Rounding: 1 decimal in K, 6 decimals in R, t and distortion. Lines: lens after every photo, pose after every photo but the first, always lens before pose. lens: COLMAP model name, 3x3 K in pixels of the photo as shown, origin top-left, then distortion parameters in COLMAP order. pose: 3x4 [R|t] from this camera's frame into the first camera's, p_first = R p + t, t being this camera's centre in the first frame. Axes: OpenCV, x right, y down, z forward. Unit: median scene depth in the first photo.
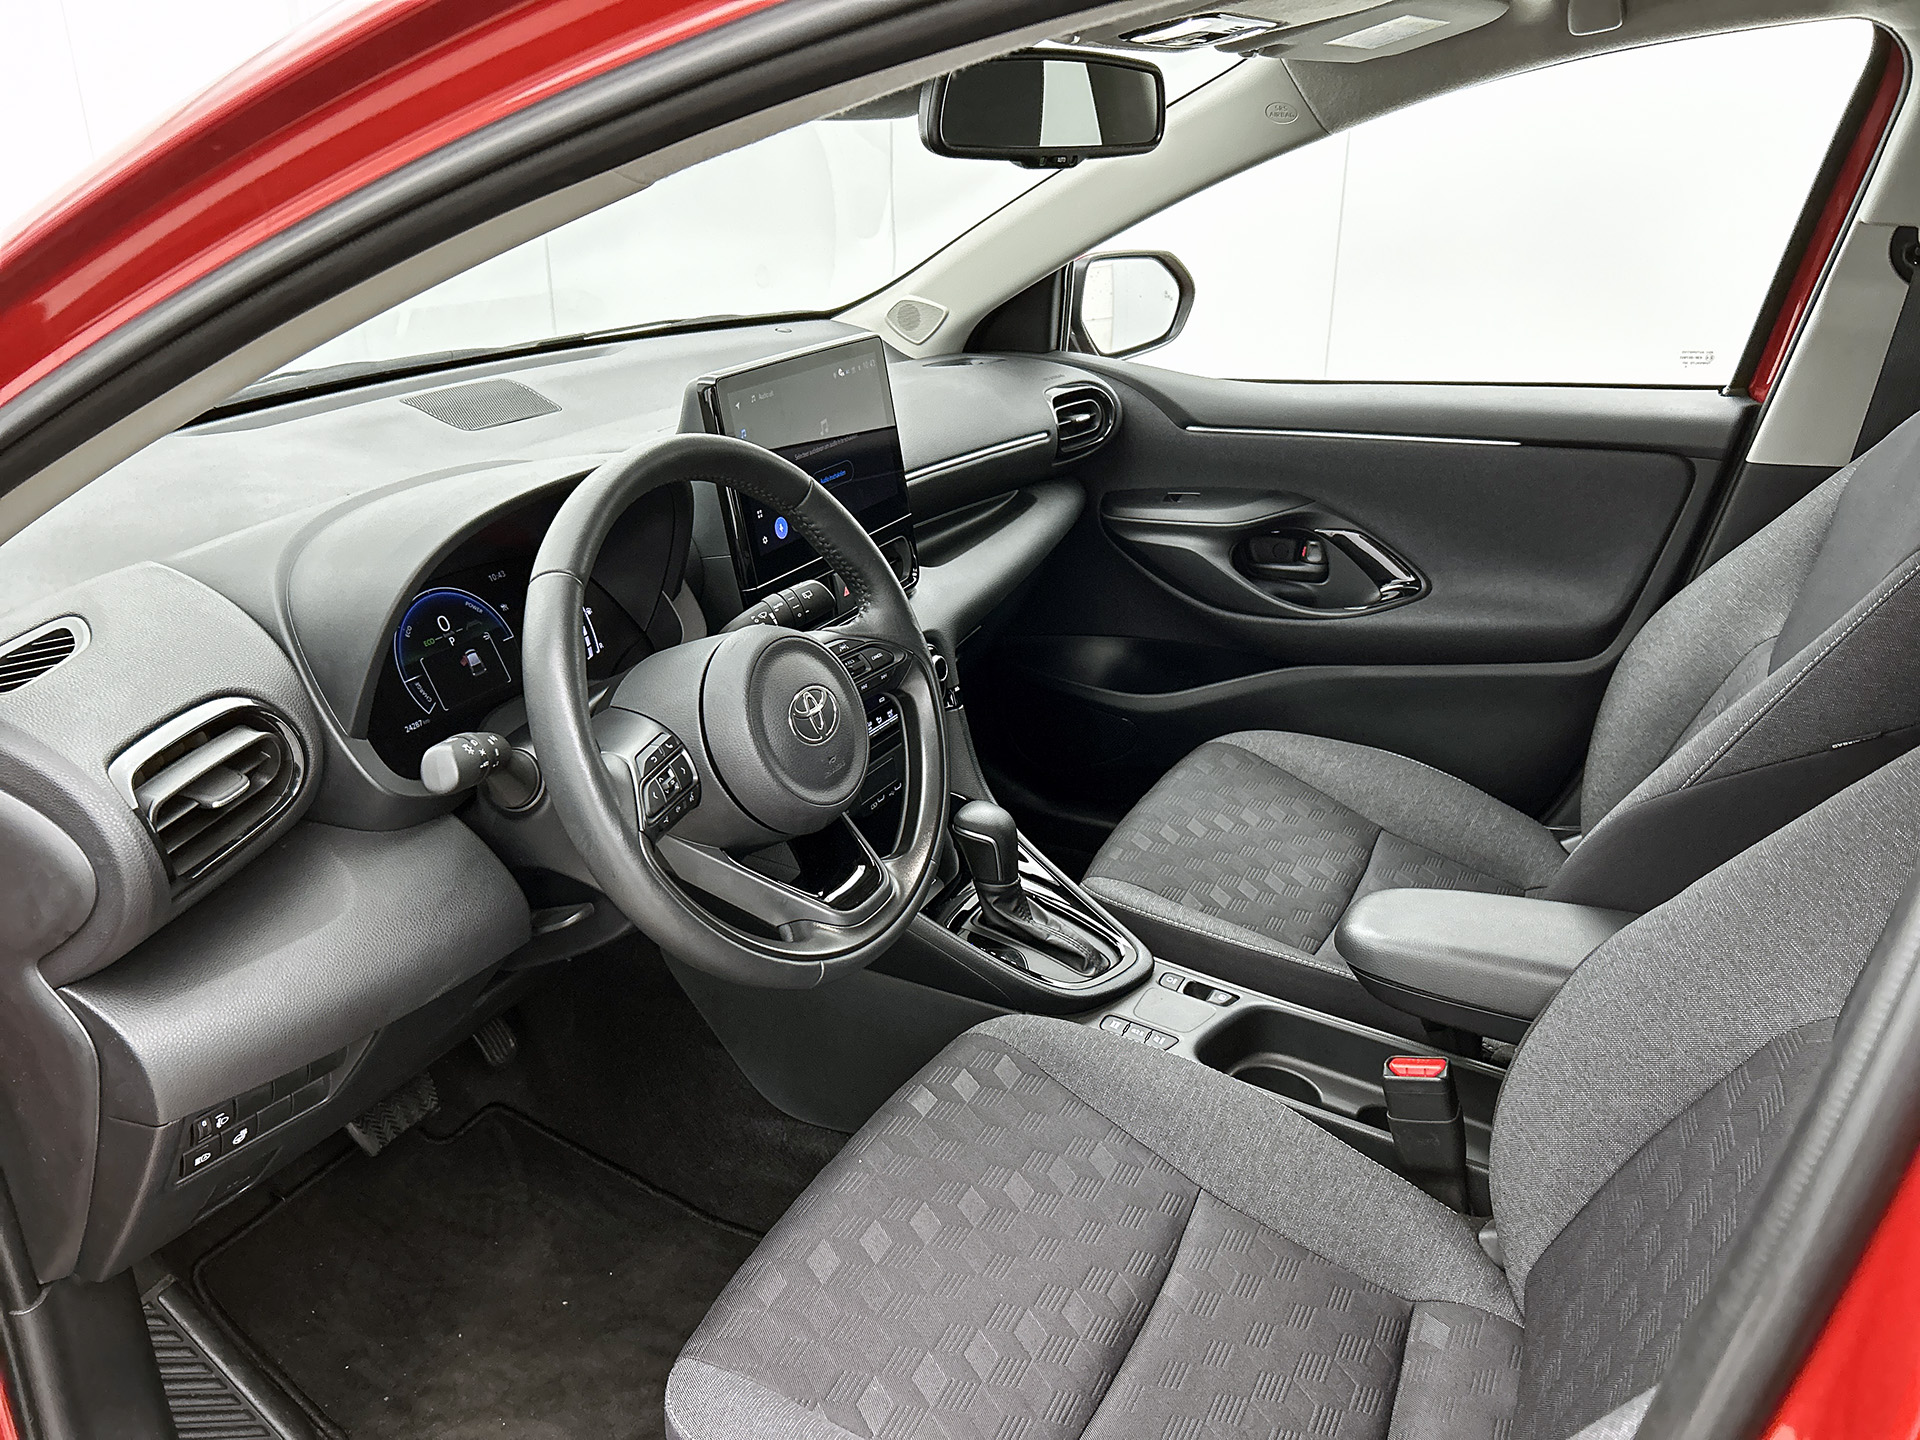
lens RADIAL K [[1480.6, 0, 948.9], [0, 1480.6, 714.7], [0, 0, 1]] dist [0.055332, -0.035168]
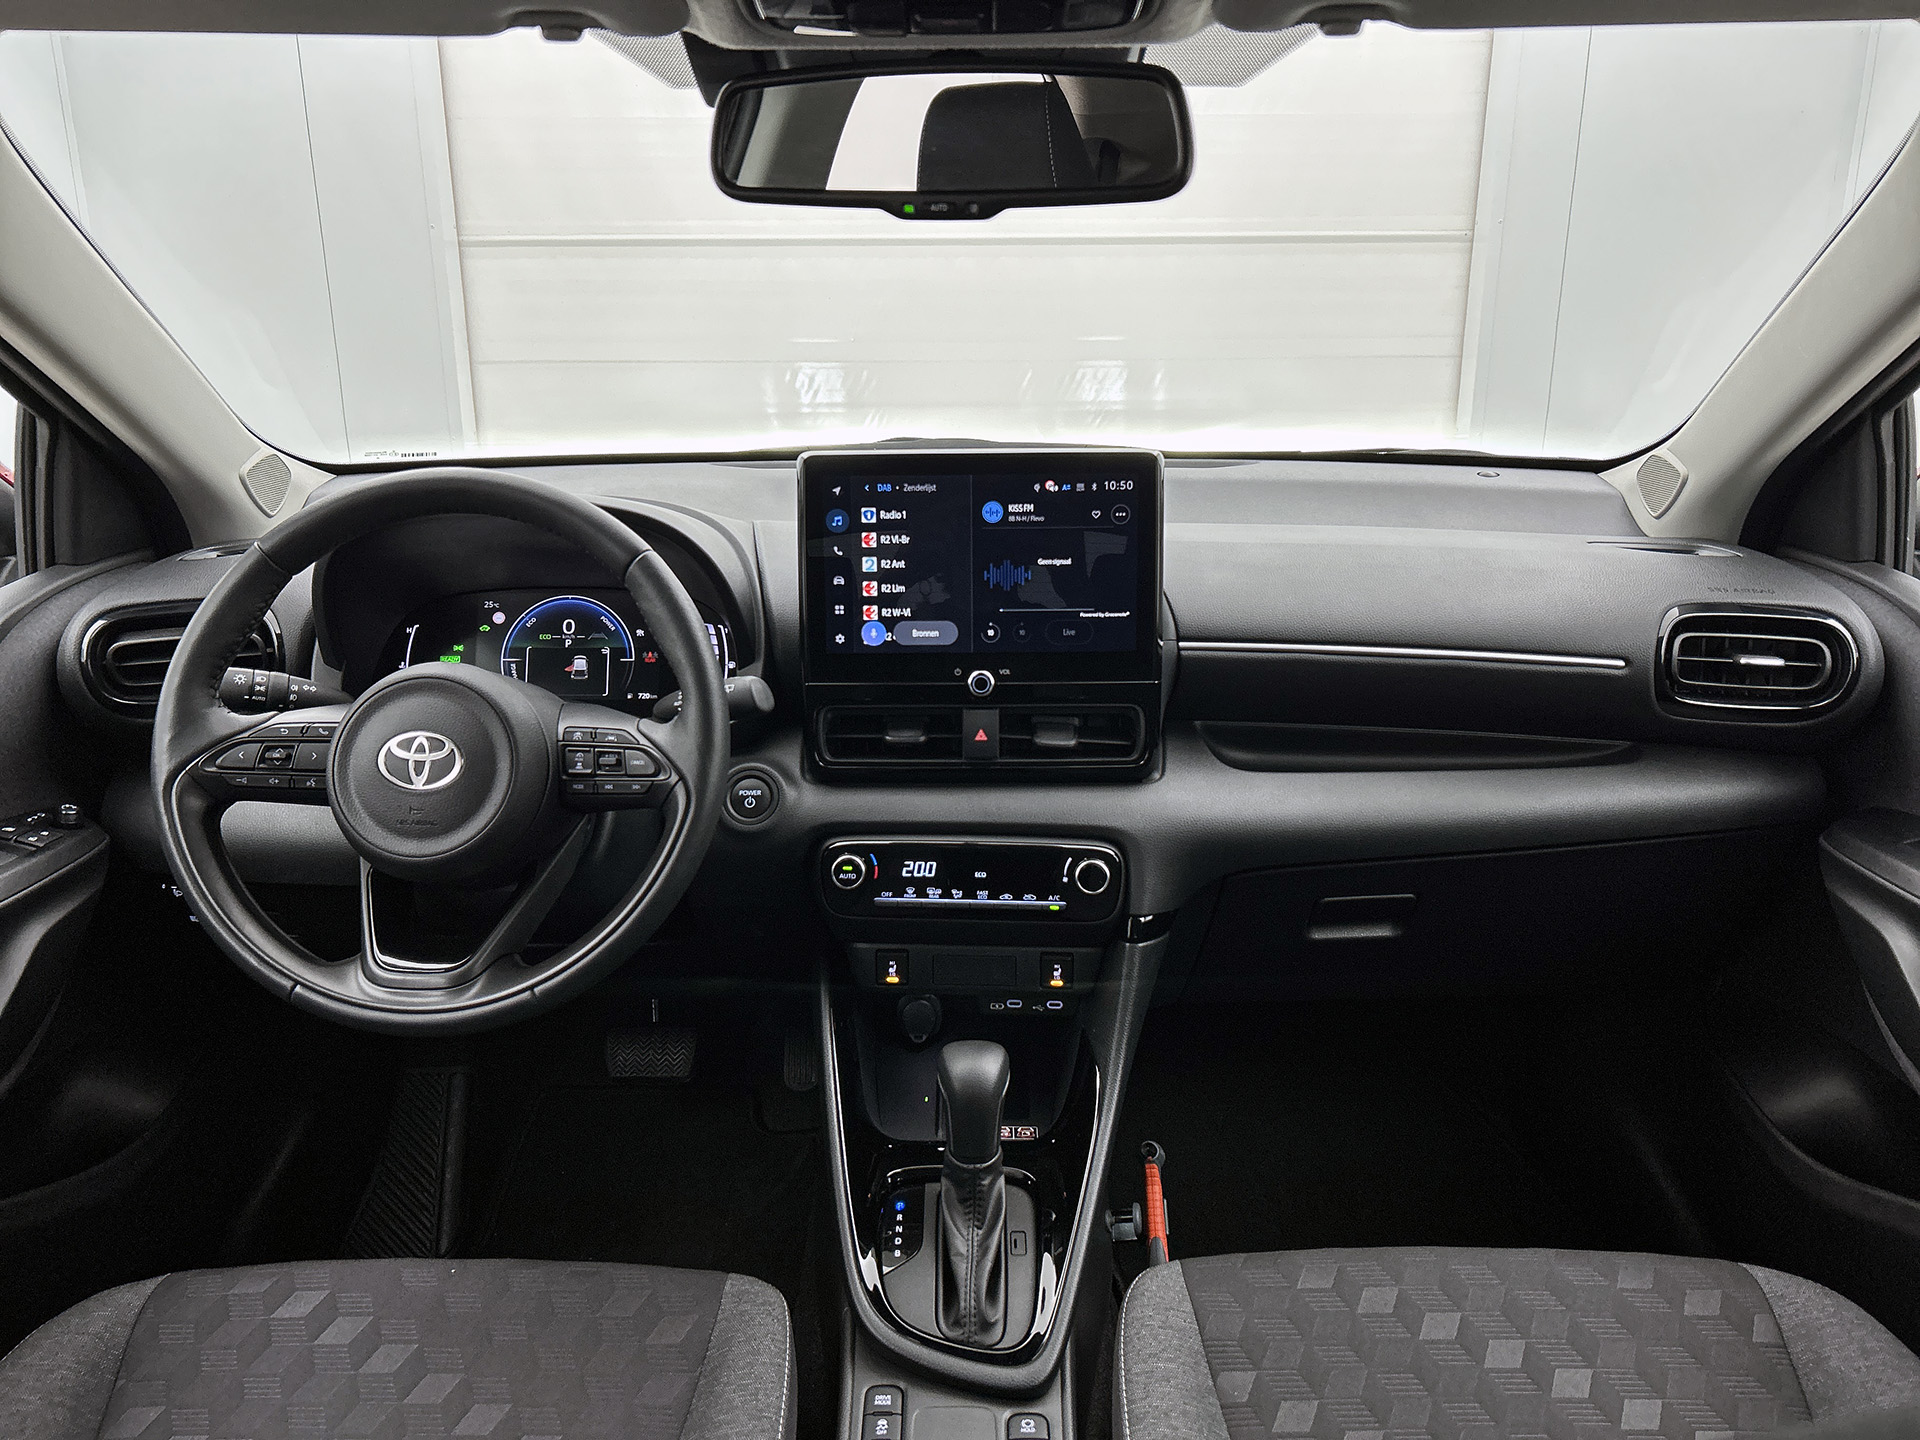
lens RADIAL K [[1480.6, 0, 971.9], [0, 1480.6, 699.9], [0, 0, 1]] dist [0.055332, -0.035168]
pose [[0.451189, 0.245550, -0.857982, 0.541419], [-0.339544, 0.936330, 0.089416, -0.149313], [0.825311, 0.250979, 0.505837, 0.489438]]
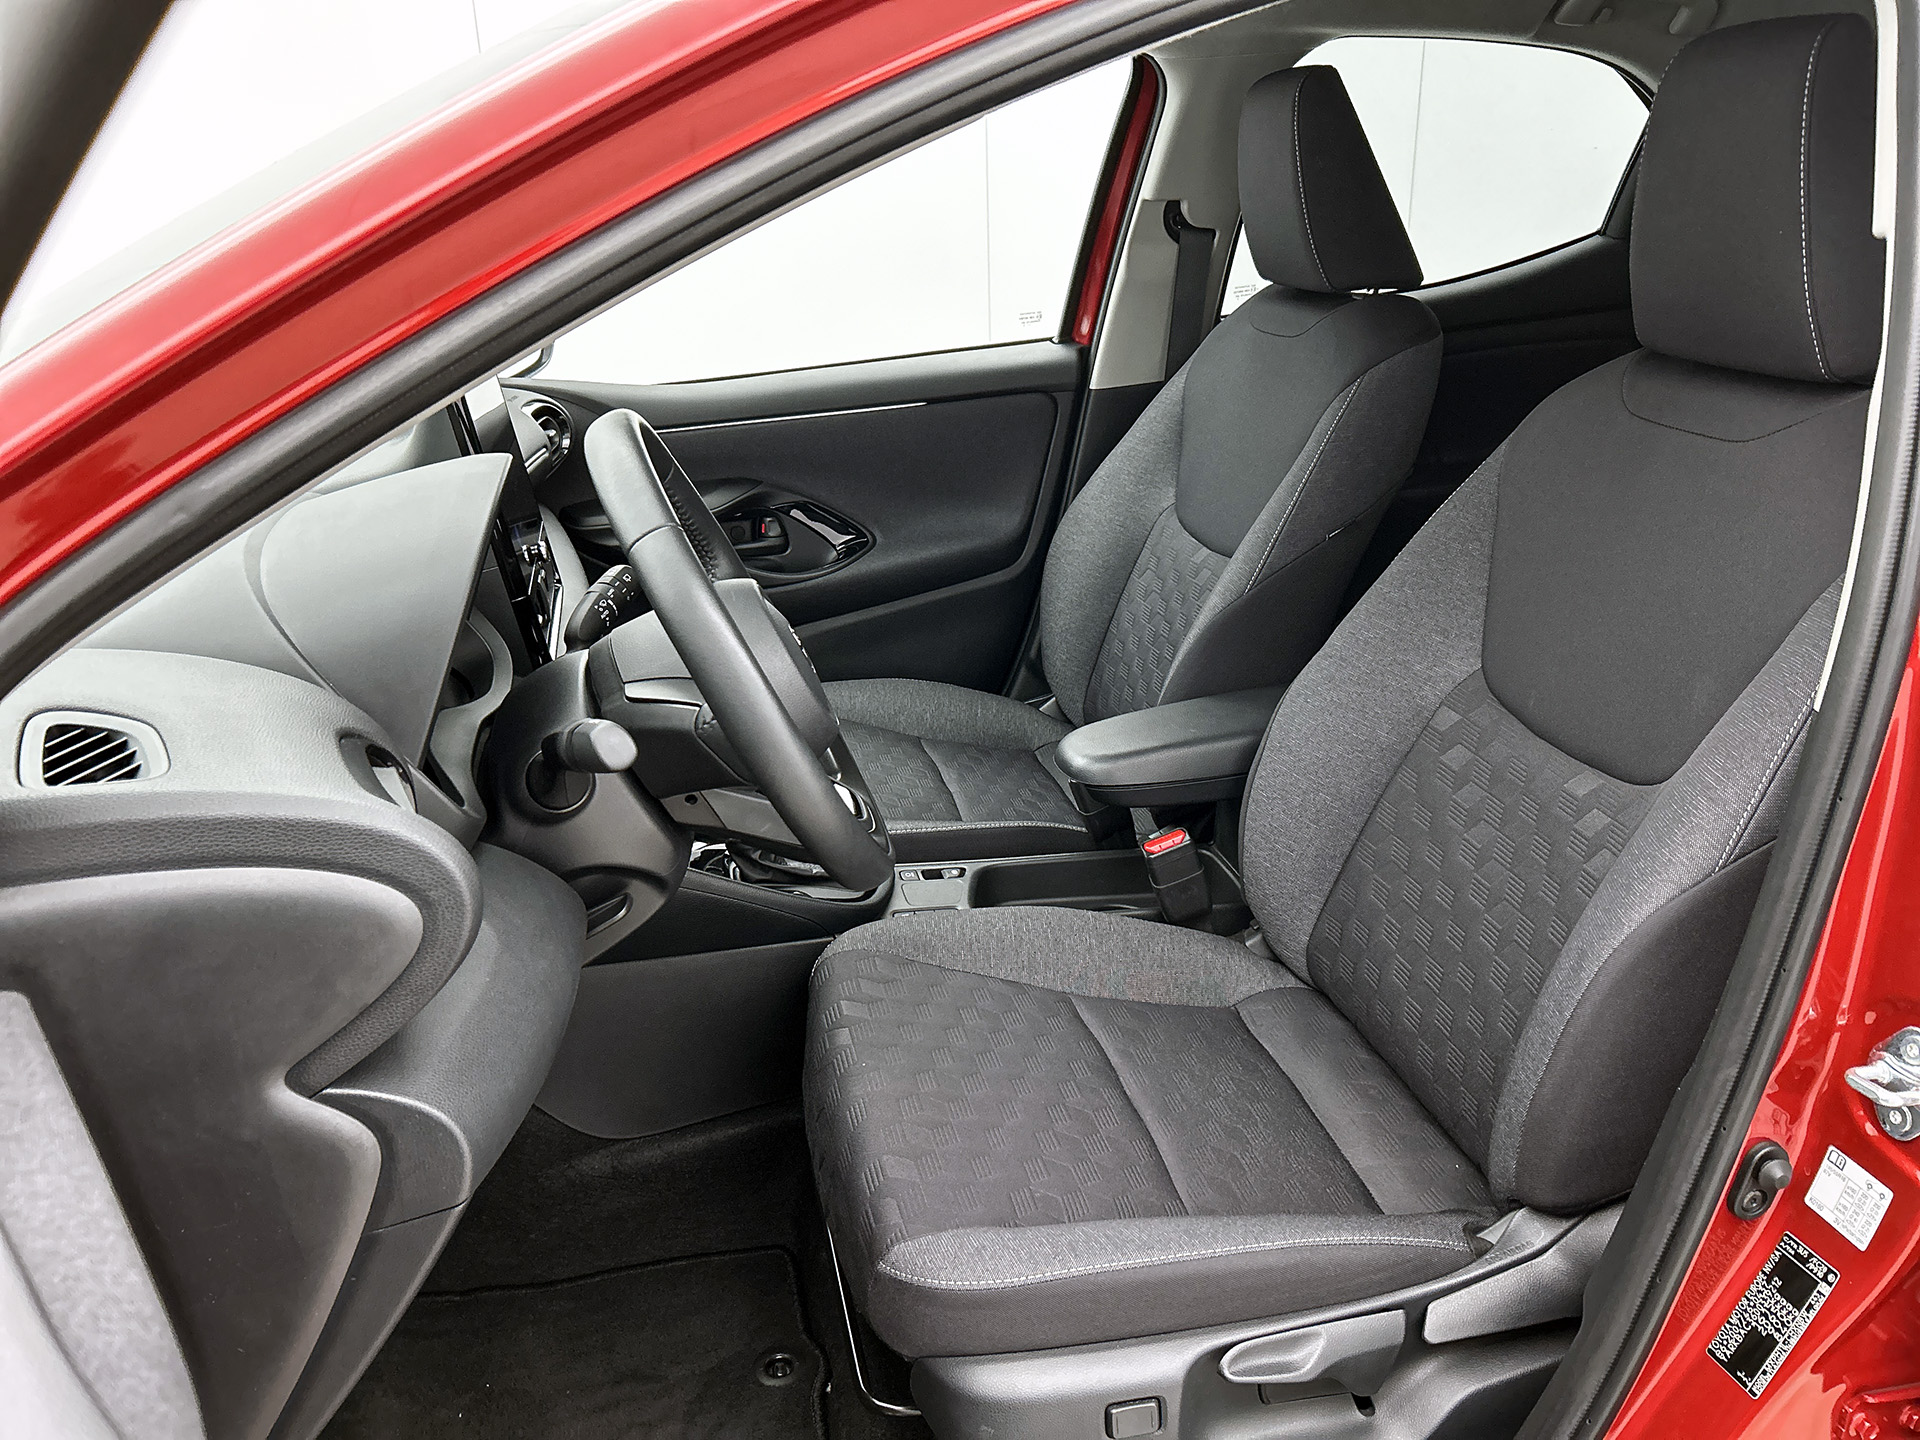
lens RADIAL K [[1480.6, 0, 953.0], [0, 1480.6, 725.6], [0, 0, 1]] dist [0.055332, -0.035168]
pose [[0.776254, -0.245998, 0.580444, -0.388745], [0.269906, 0.961756, 0.046645, 0.021829], [-0.569720, 0.120456, 0.812963, 0.040858]]
